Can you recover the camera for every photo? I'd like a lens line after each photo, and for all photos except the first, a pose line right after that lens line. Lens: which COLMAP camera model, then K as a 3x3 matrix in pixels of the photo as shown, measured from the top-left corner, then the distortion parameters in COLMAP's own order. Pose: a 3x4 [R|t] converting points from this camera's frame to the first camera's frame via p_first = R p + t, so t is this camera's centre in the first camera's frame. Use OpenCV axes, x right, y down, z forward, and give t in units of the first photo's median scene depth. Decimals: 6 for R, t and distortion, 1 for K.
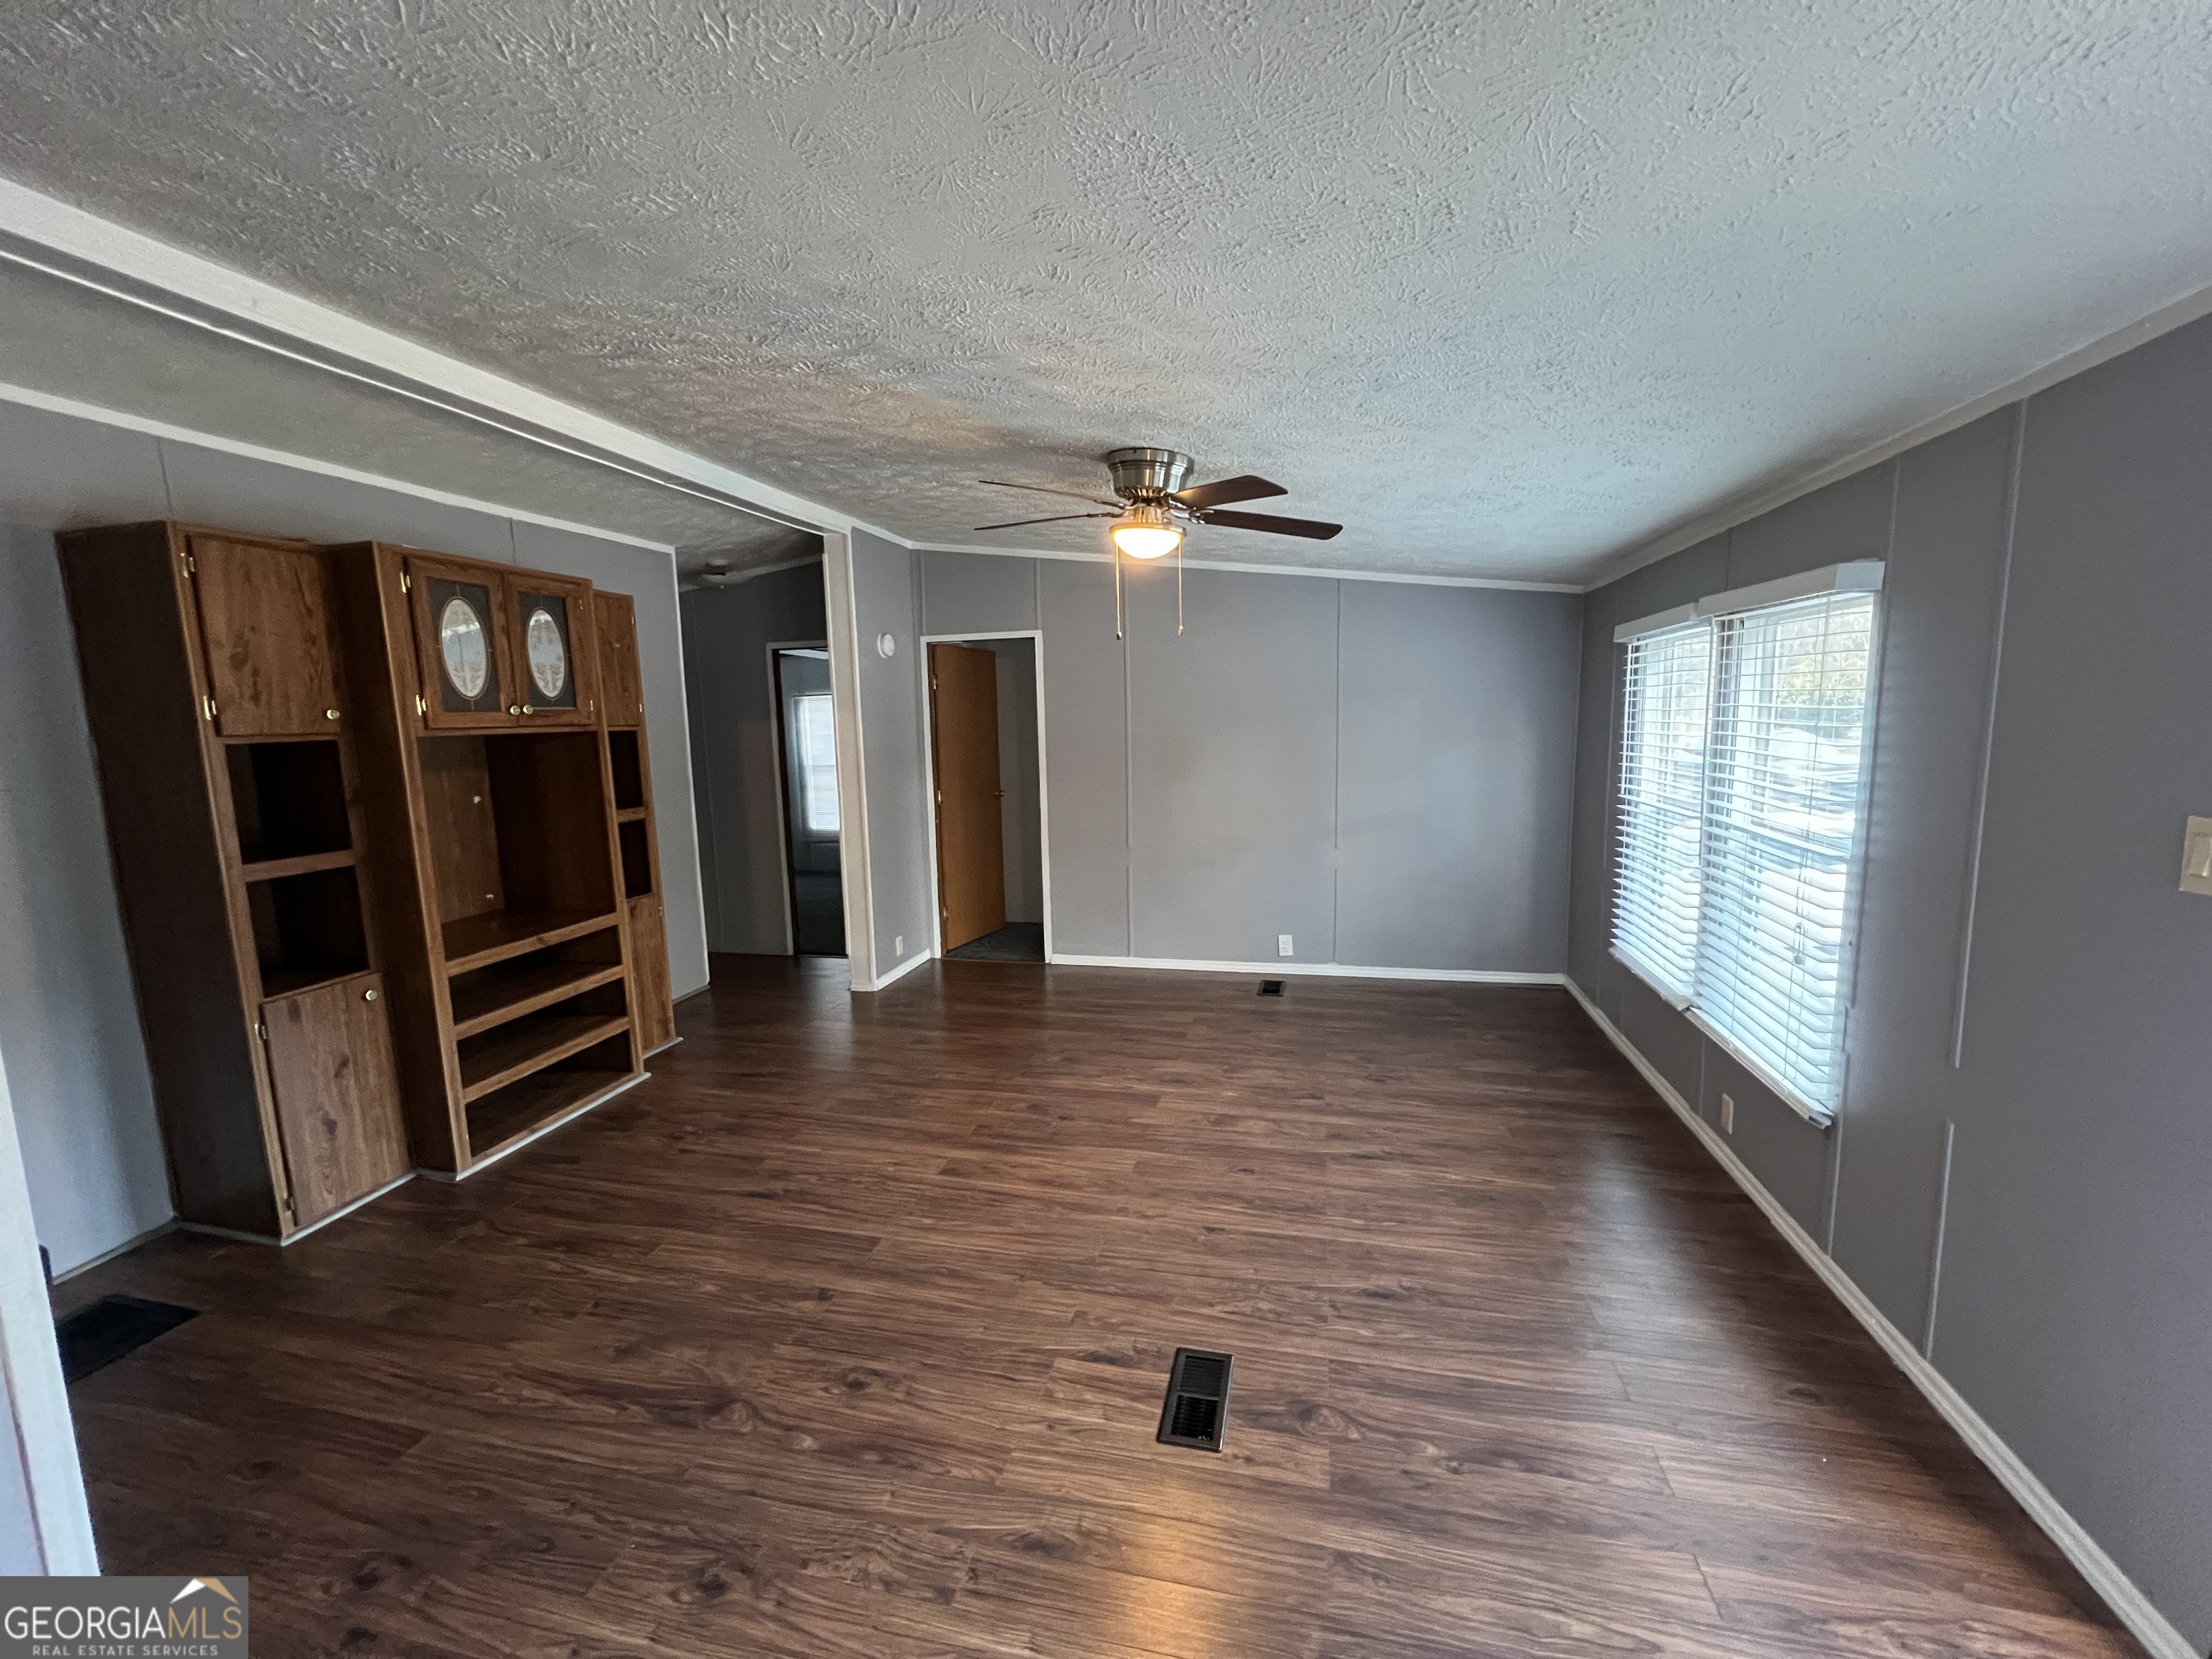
lens RADIAL K [[881.3, 0, 1105.0], [0, 881.3, 826.6], [0, 0, 1]] dist [-0.002817, 0.000411]
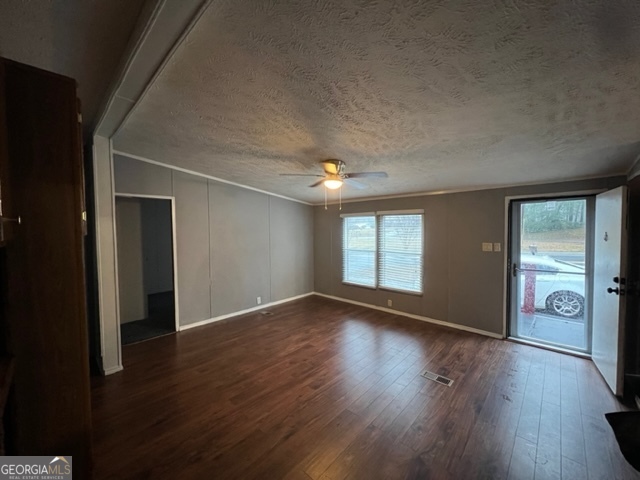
lens RADIAL K [[256.9, 0, 318.6], [0, 256.9, 236.7], [0, 0, 1]] dist [-0.005727, 0.000415]
pose [[0.497813, -0.006249, 0.867262, -0.838618], [0.103420, 0.993267, -0.052207, -0.048010], [-0.861096, 0.115681, 0.495108, 0.489677]]
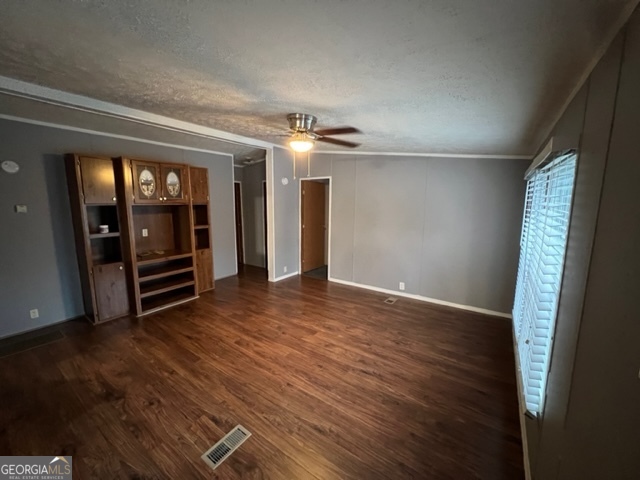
lens RADIAL K [[255.0, 0, 319.2], [0, 255.0, 238.0], [0, 0, 1]] dist [-0.002817, 0.000411]
pose [[0.928816, 0.079263, -0.361963, 0.393127], [-0.072041, 0.996841, 0.033429, -0.047709], [0.363470, -0.004973, 0.931593, 0.212334]]
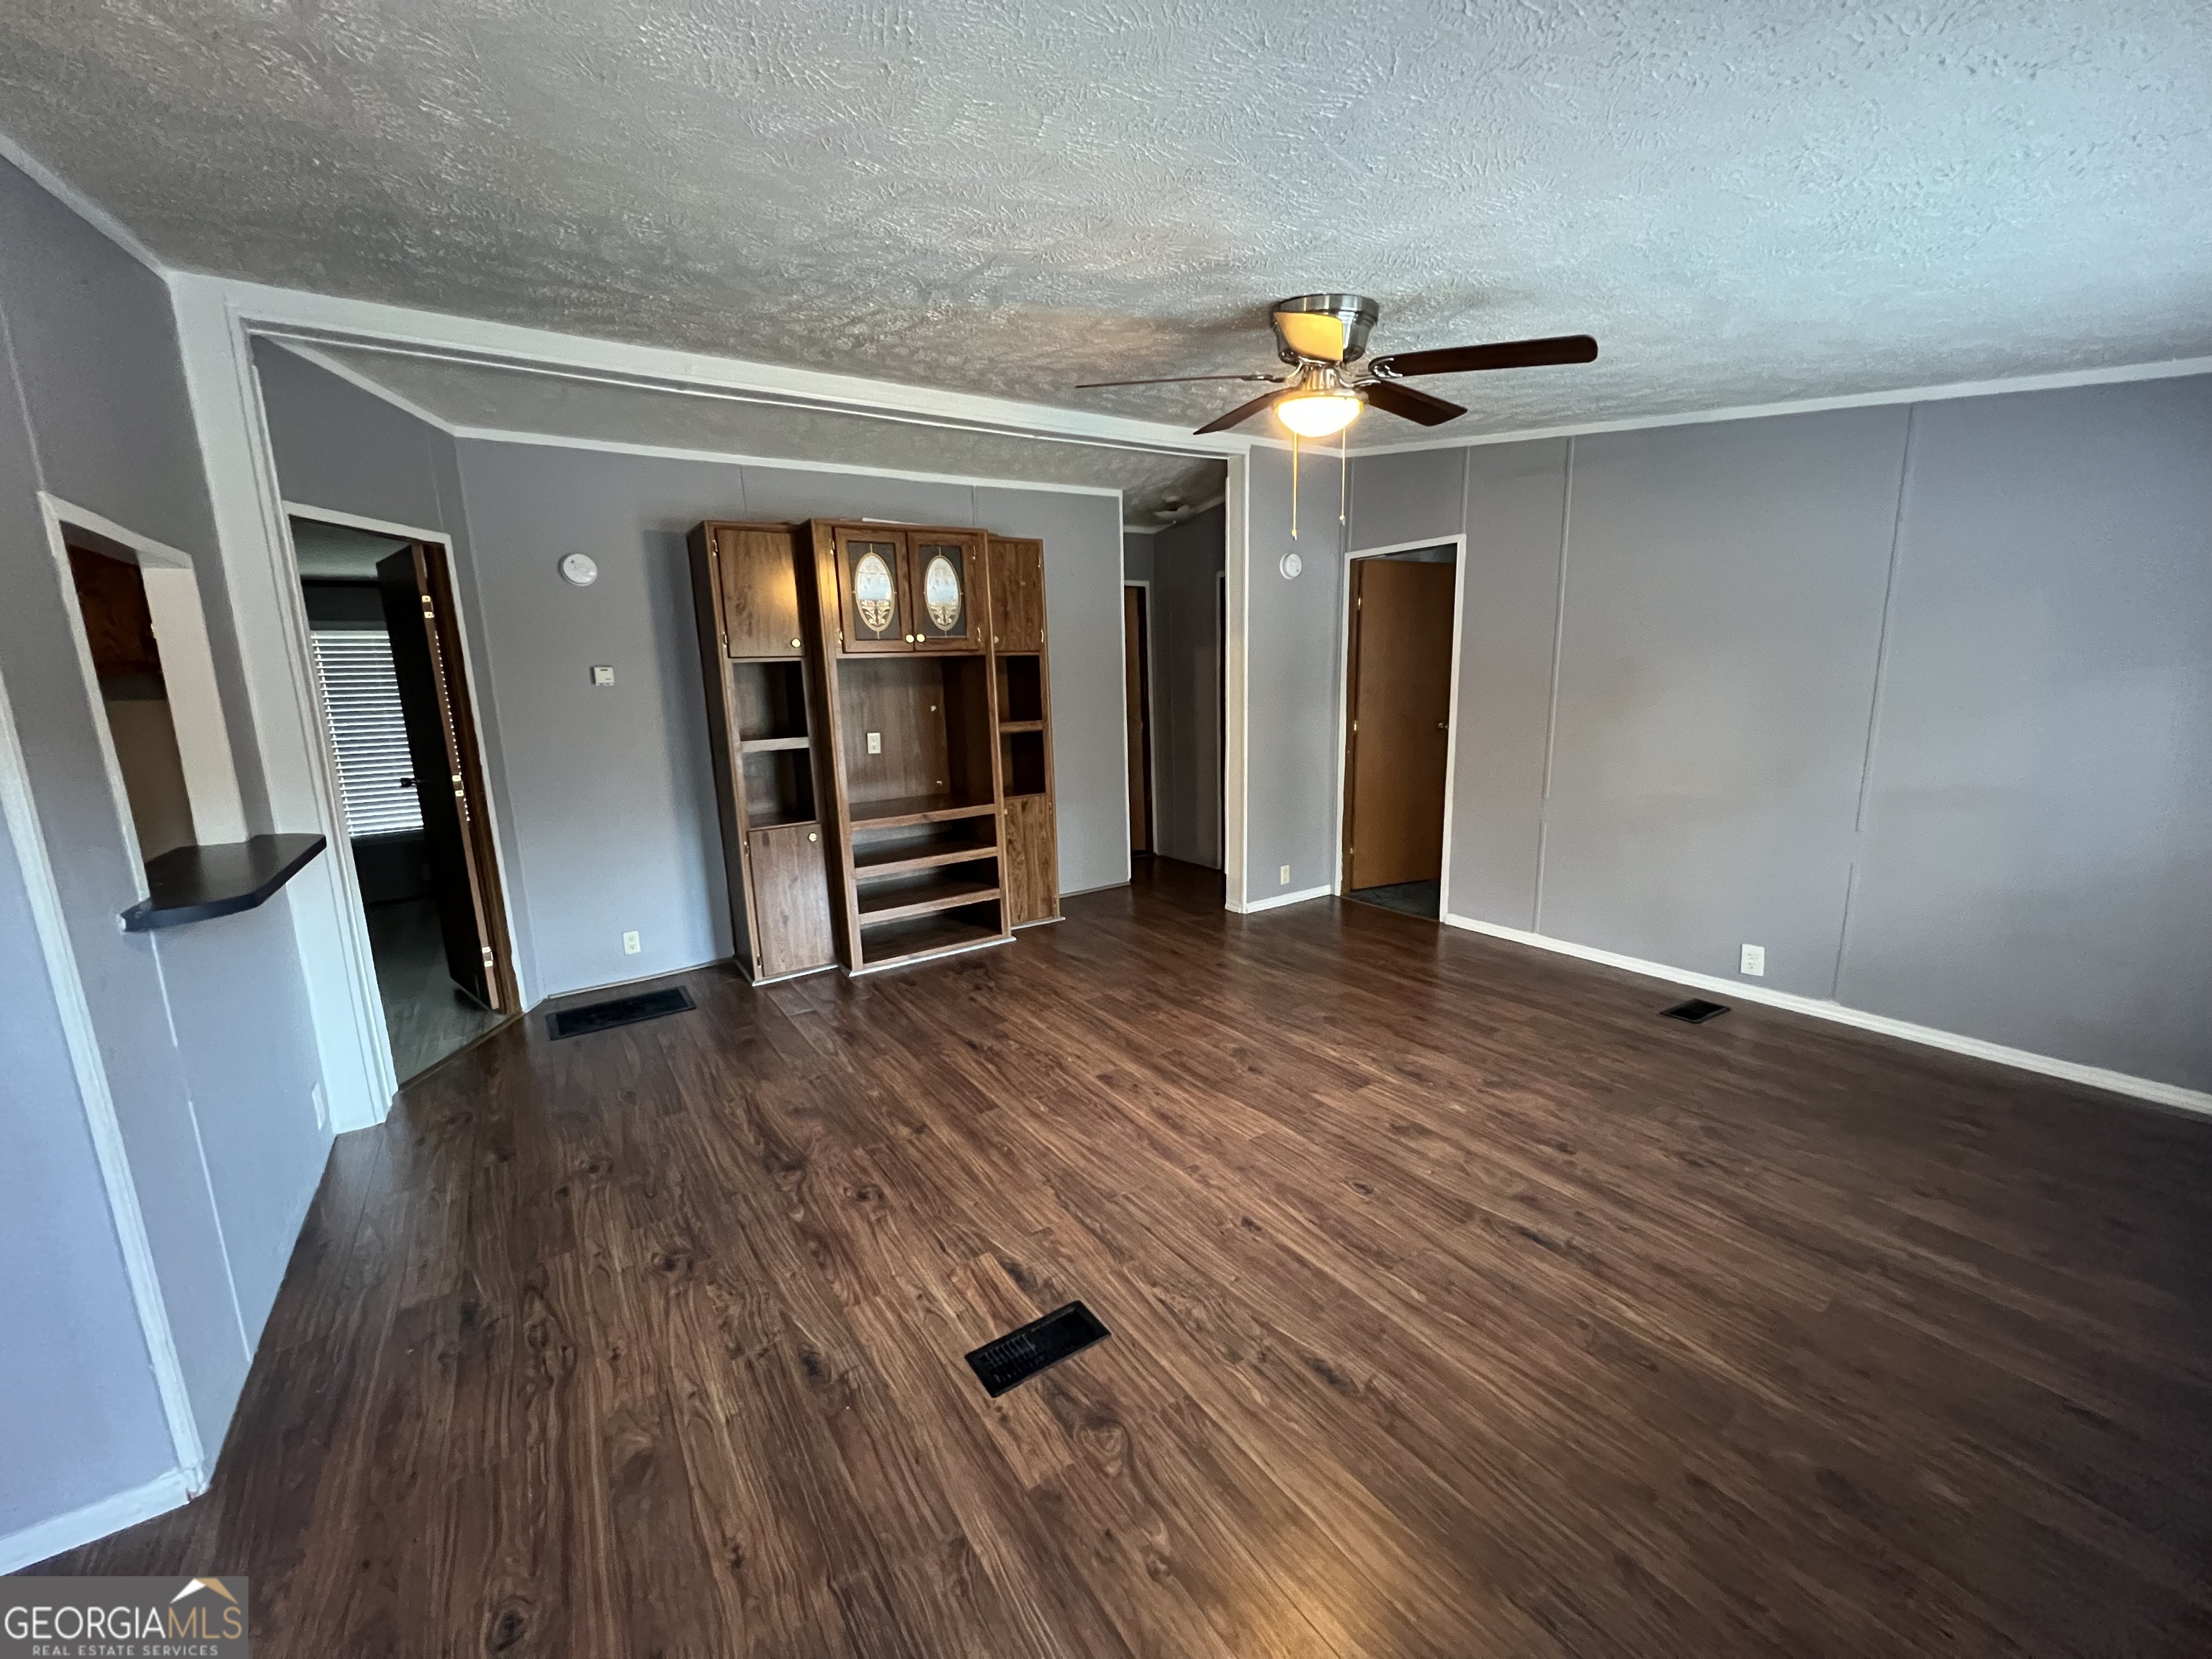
lens RADIAL K [[881.3, 0, 1108.4], [0, 881.3, 830.7], [0, 0, 1]] dist [-0.002817, 0.000411]
pose [[0.736942, 0.124741, -0.664347, 0.452862], [-0.070646, 0.991656, 0.107832, -0.011544], [0.672255, -0.032533, 0.739605, 0.223305]]
